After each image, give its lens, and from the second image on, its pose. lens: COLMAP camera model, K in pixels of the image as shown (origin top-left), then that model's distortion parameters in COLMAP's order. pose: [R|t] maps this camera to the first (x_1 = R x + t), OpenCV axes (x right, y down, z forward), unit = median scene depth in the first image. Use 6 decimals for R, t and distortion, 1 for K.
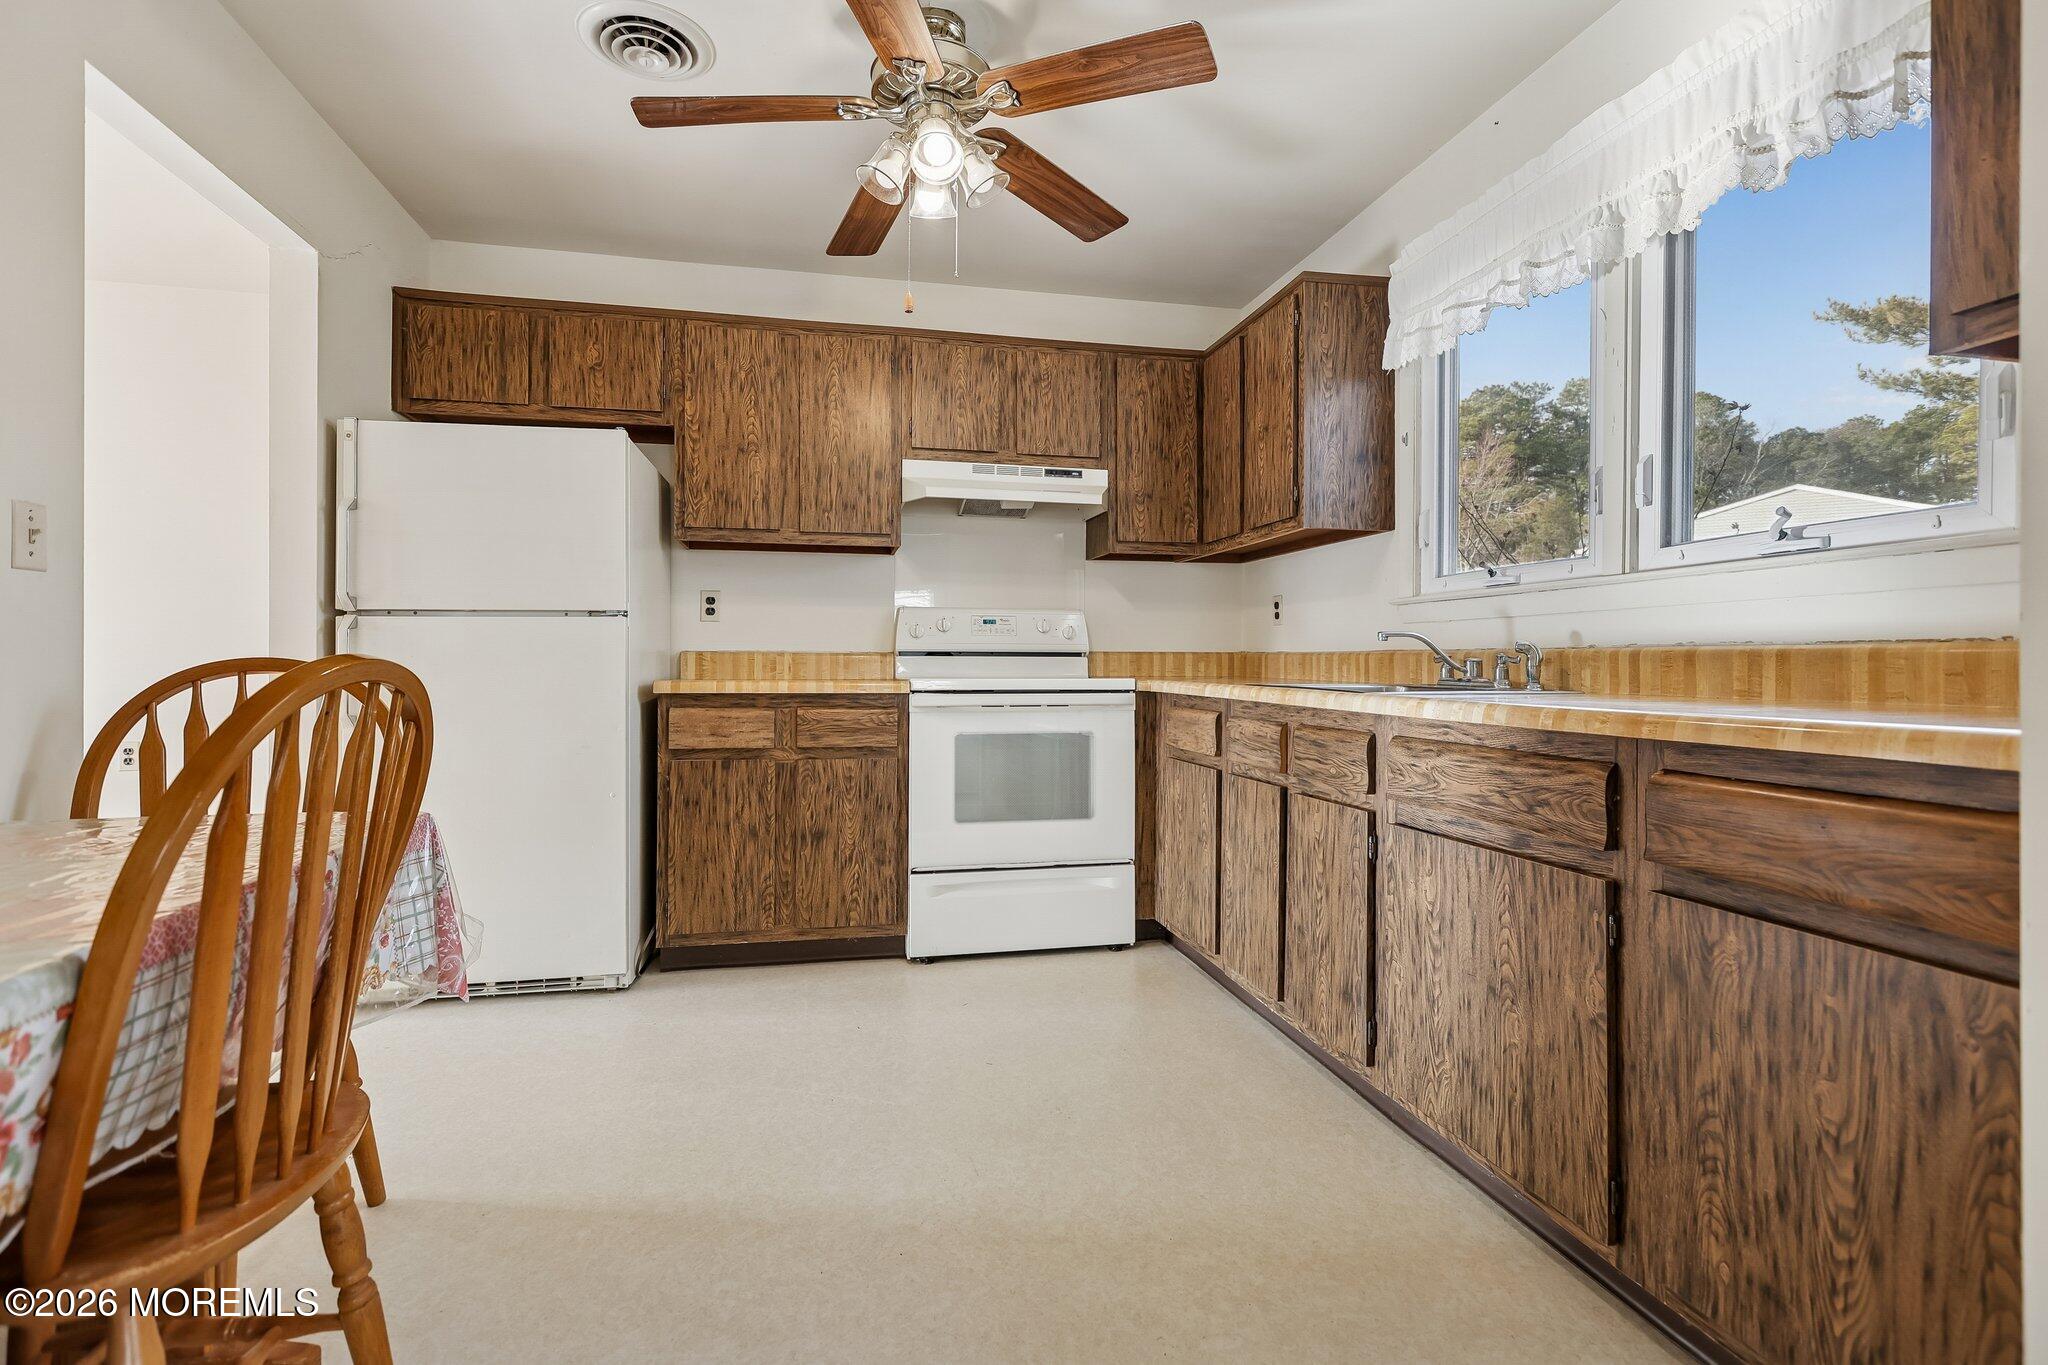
lens RADIAL K [[976.5, 0, 1023.3], [0, 976.5, 656.7], [0, 0, 1]] dist [0.000757, 0.000274]
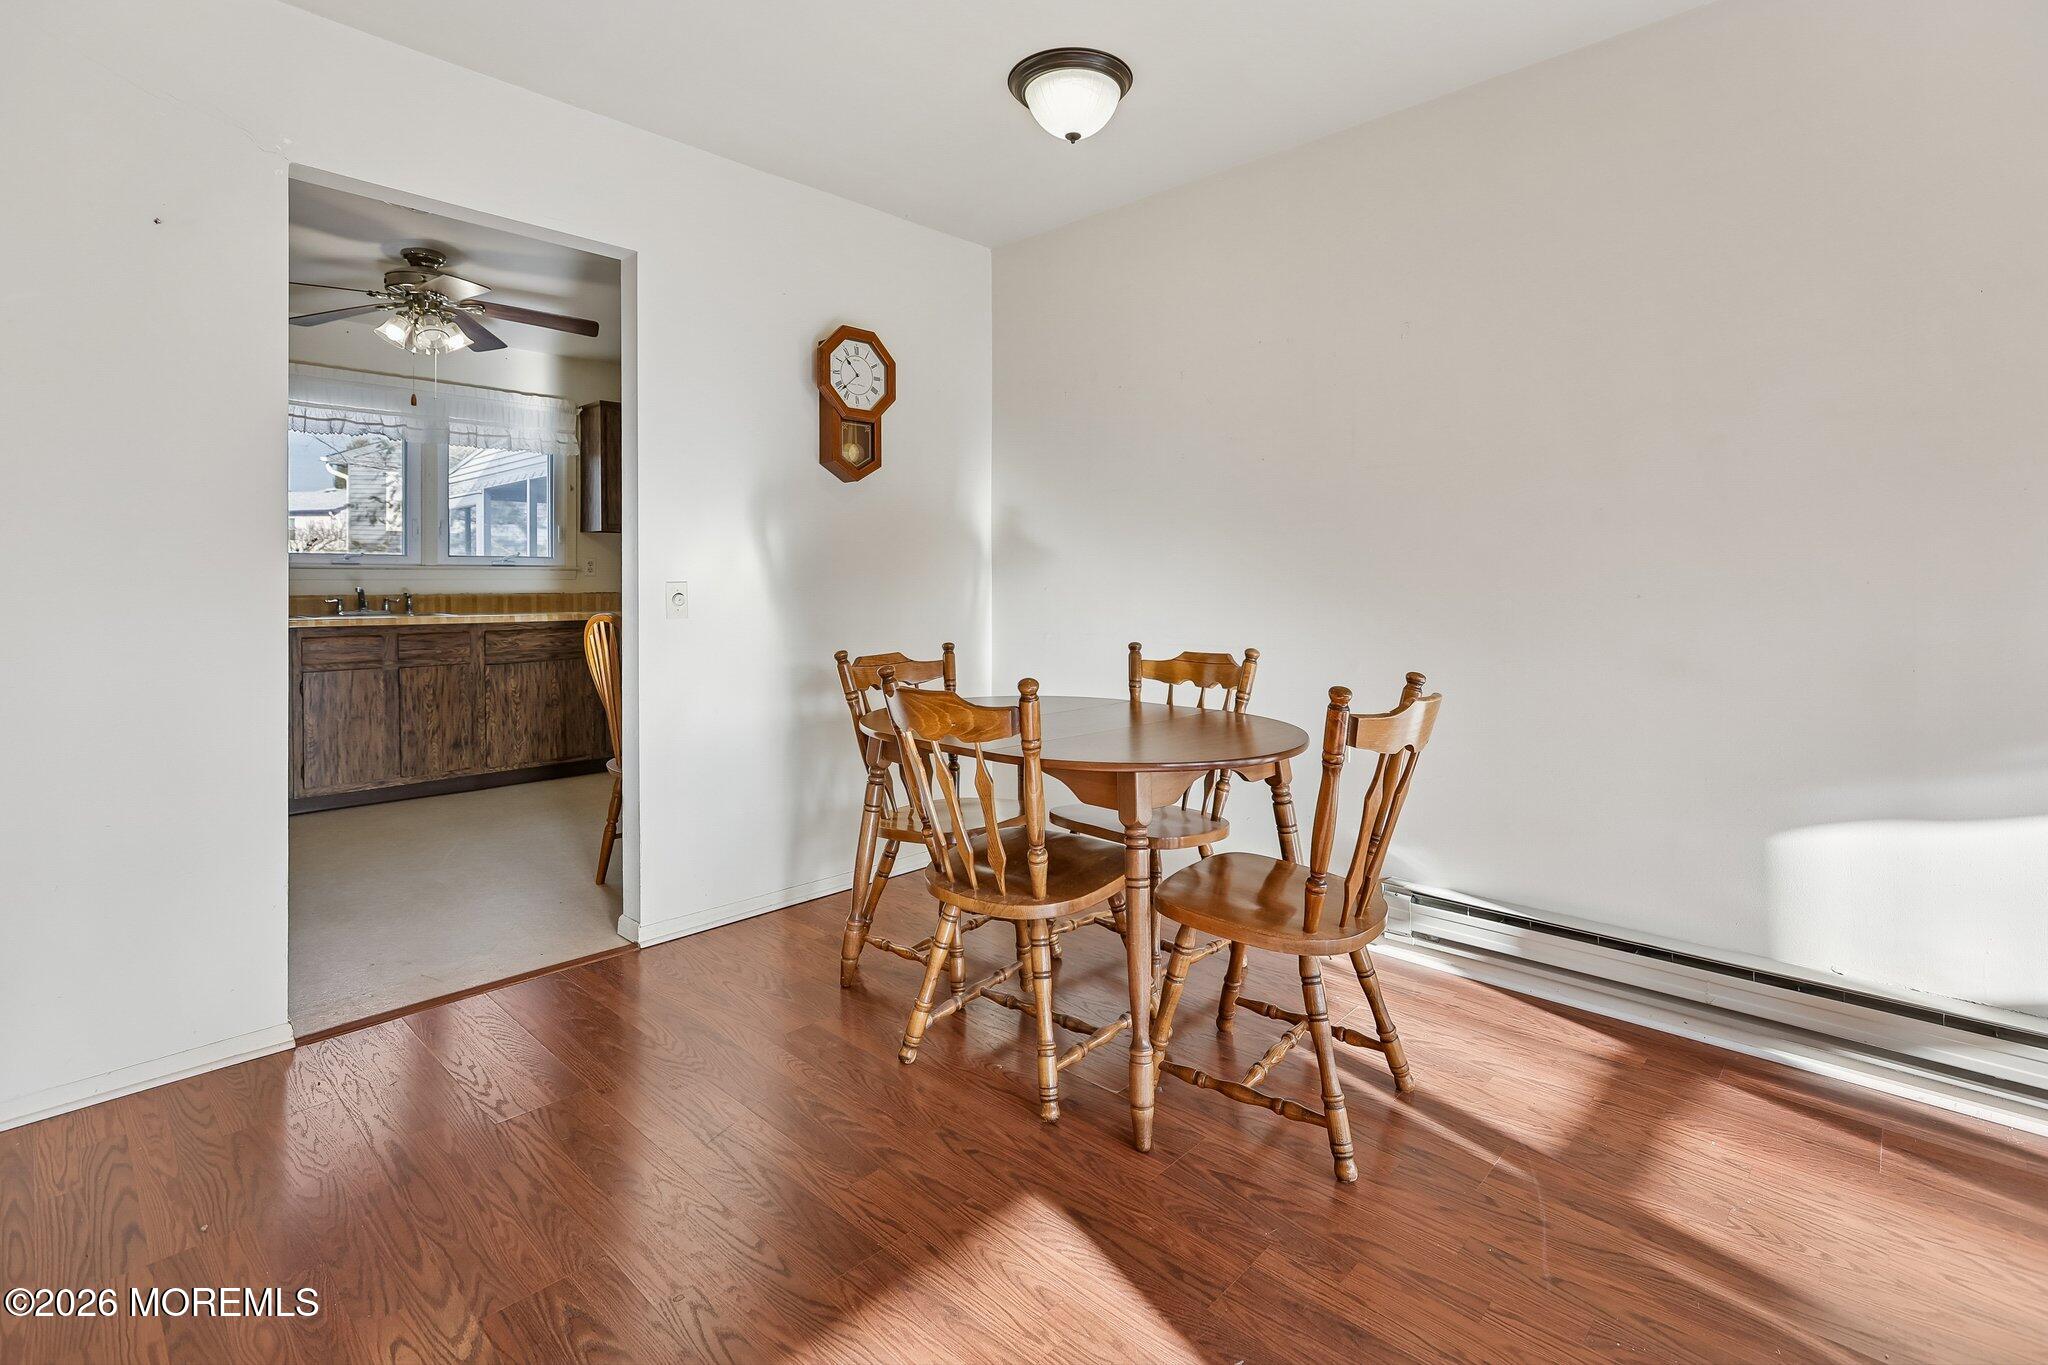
lens RADIAL K [[915.0, 0, 998.6], [0, 915.0, 585.3], [0, 0, 1]] dist [0.008442, 0.000067]
pose [[-0.557981, -0.004875, 0.829840, -2.613487], [-0.005692, 0.999982, 0.002048, -0.057319], [-0.829834, -0.003581, -0.557998, 1.353144]]
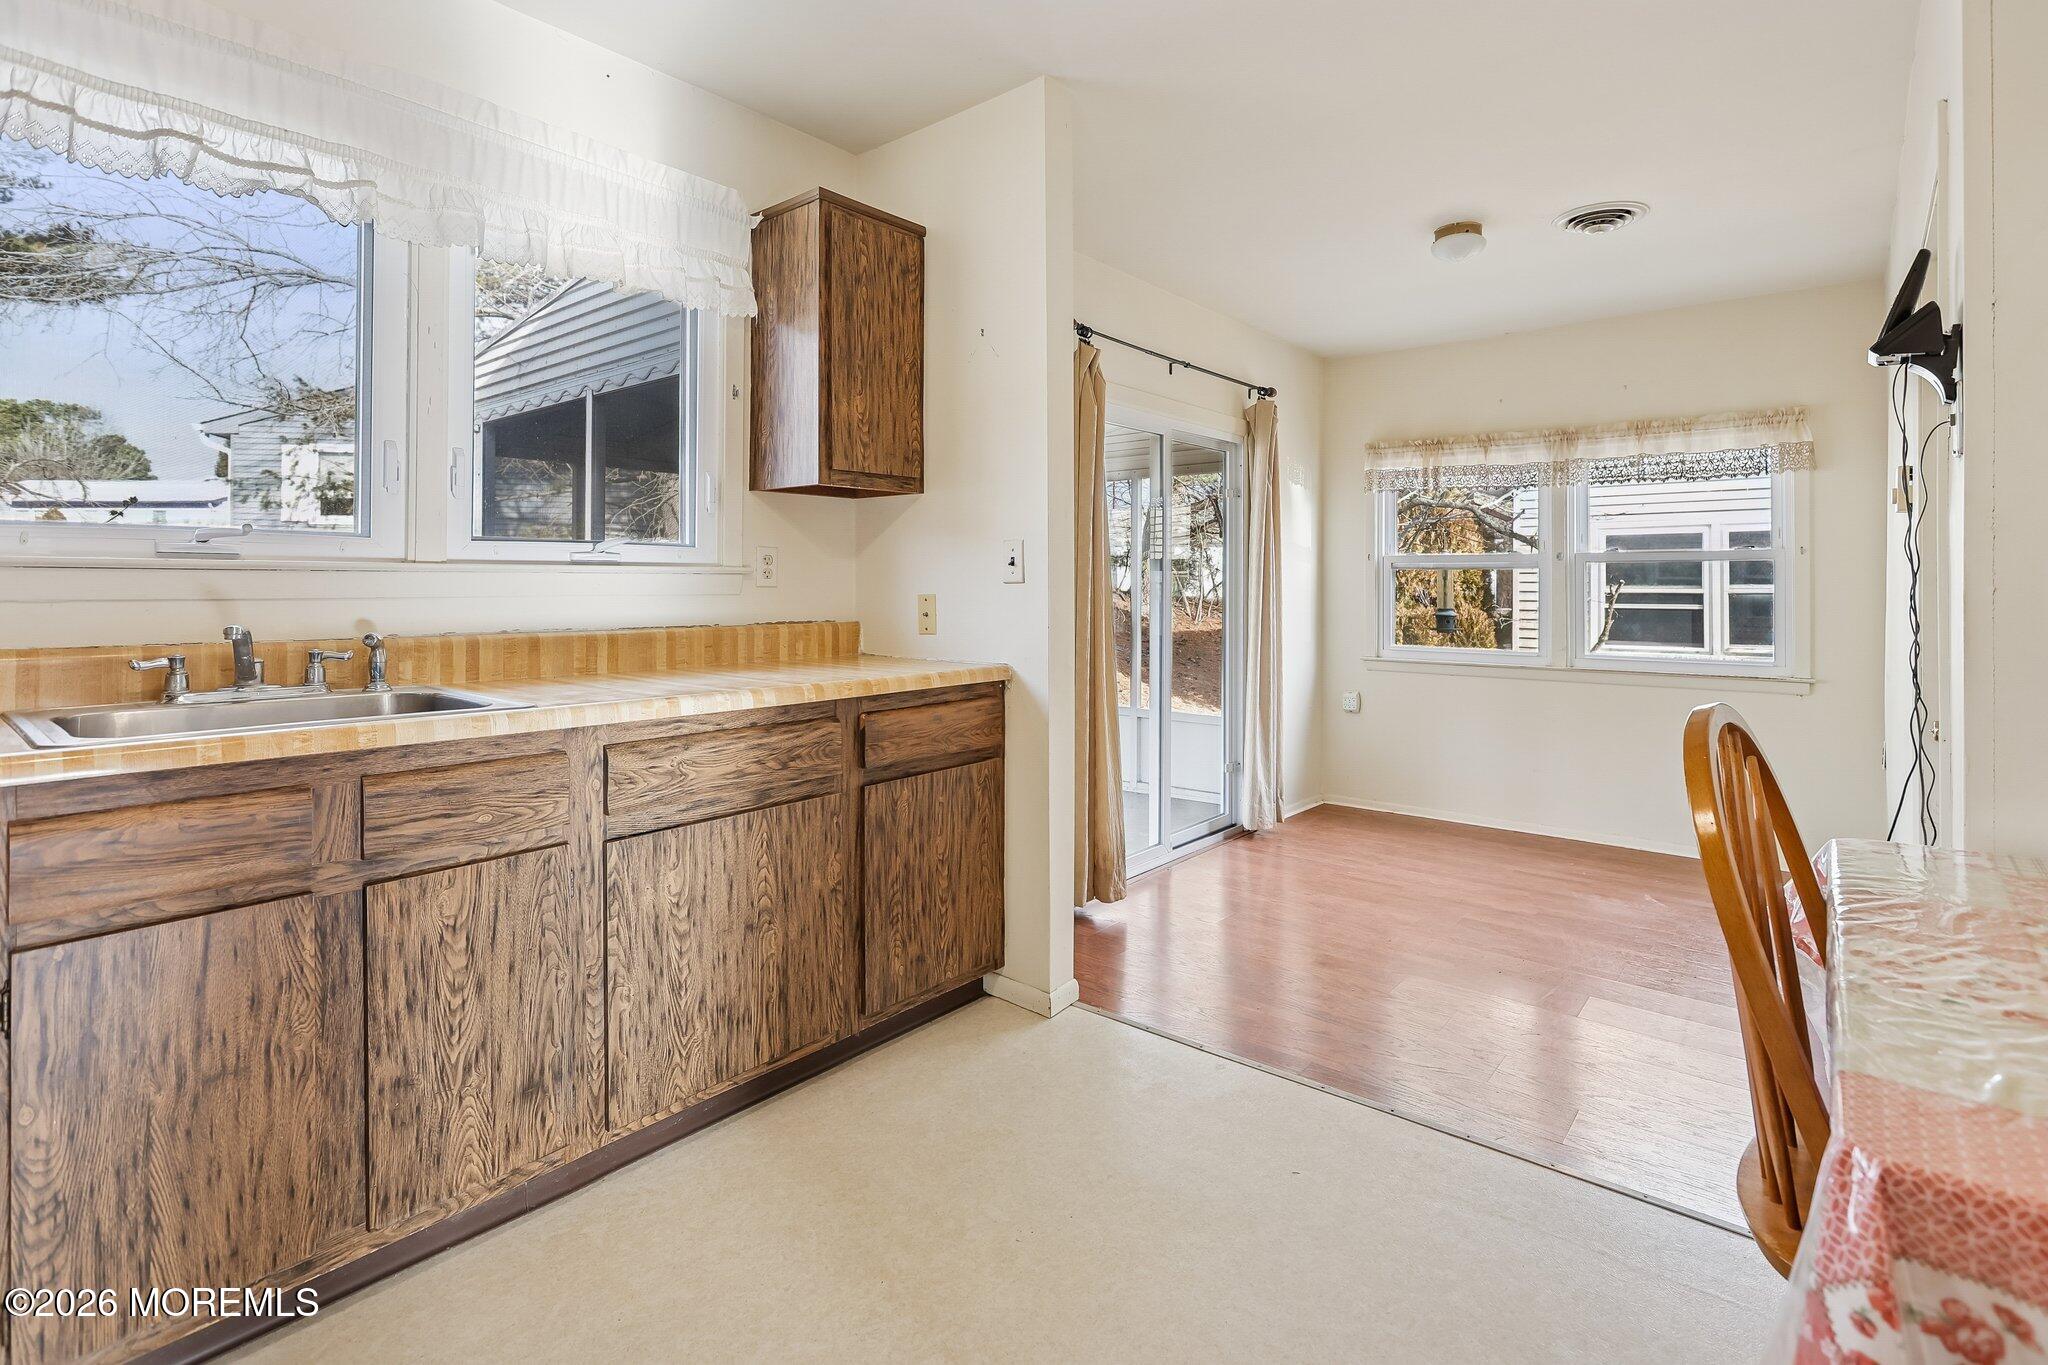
lens RADIAL K [[973.8, 0, 1028.7], [0, 973.8, 580.1], [0, 0, 1]] dist [0.001186, 0.000517]
pose [[-0.614452, 0.001805, 0.788952, -0.642144], [-0.008635, 0.999922, -0.009012, -0.076183], [-0.788907, -0.012350, -0.614389, 1.379446]]
